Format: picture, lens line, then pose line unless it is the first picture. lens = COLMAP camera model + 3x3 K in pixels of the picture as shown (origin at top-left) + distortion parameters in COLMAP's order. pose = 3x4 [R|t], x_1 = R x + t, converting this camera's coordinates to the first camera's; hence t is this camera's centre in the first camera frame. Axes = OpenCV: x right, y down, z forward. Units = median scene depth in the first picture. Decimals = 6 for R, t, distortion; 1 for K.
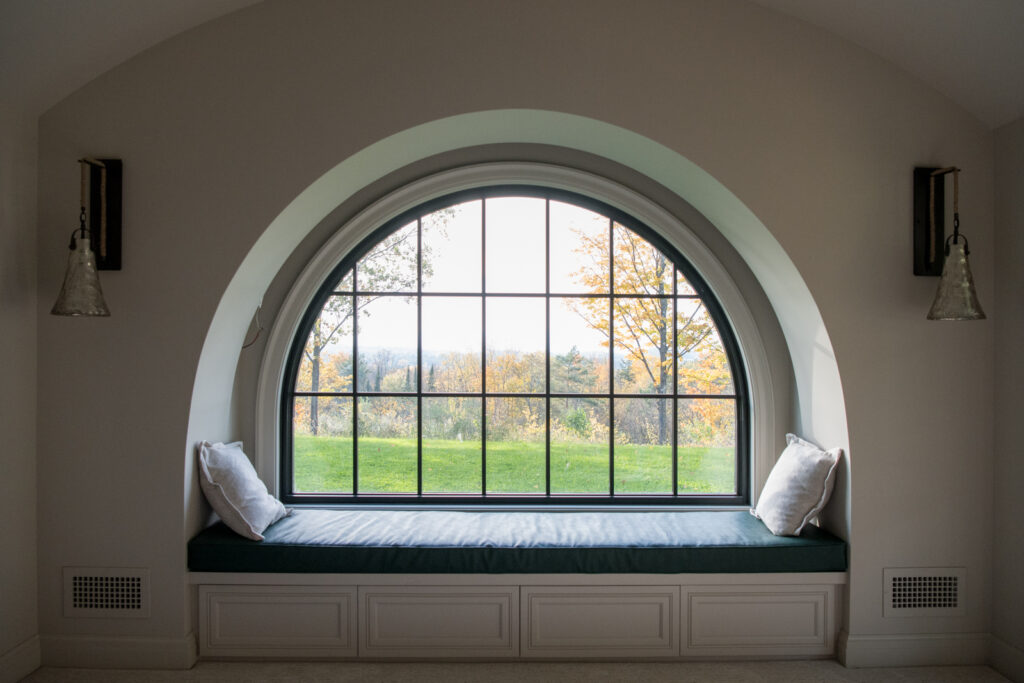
lens RADIAL K [[810.9, 0, 493.2], [0, 810.9, 342.5], [0, 0, 1]] dist [-0.008876, -0.057170]
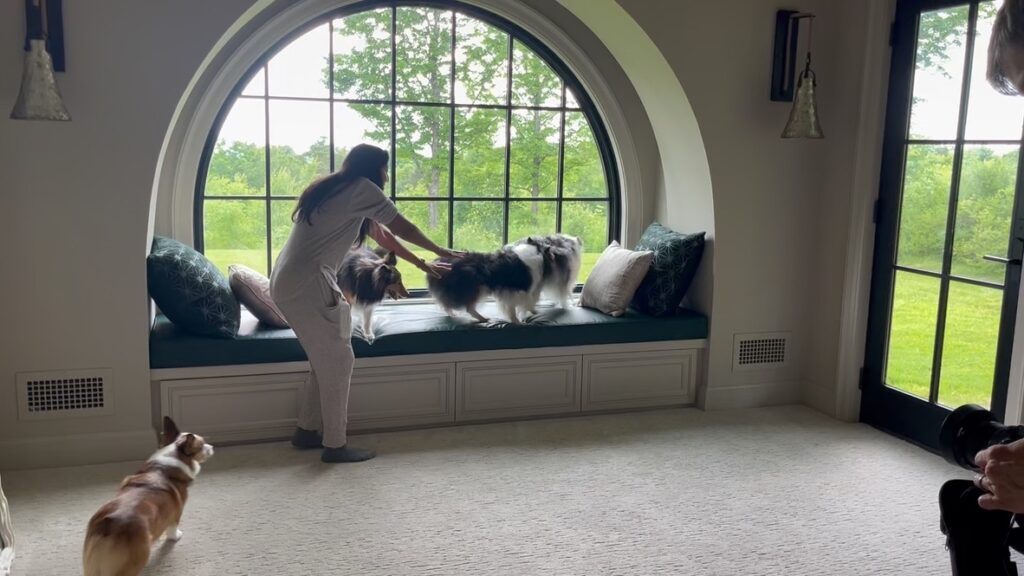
lens RADIAL K [[902.9, 0, 512.0], [0, 902.9, 288.0], [0, 0, 1]] dist [0.026001, -0.014050]
pose [[0.953093, -0.033251, 0.300847, -0.283345], [-0.018505, 0.985687, 0.167566, -0.025856], [-0.302113, -0.165273, 0.938836, -0.232057]]
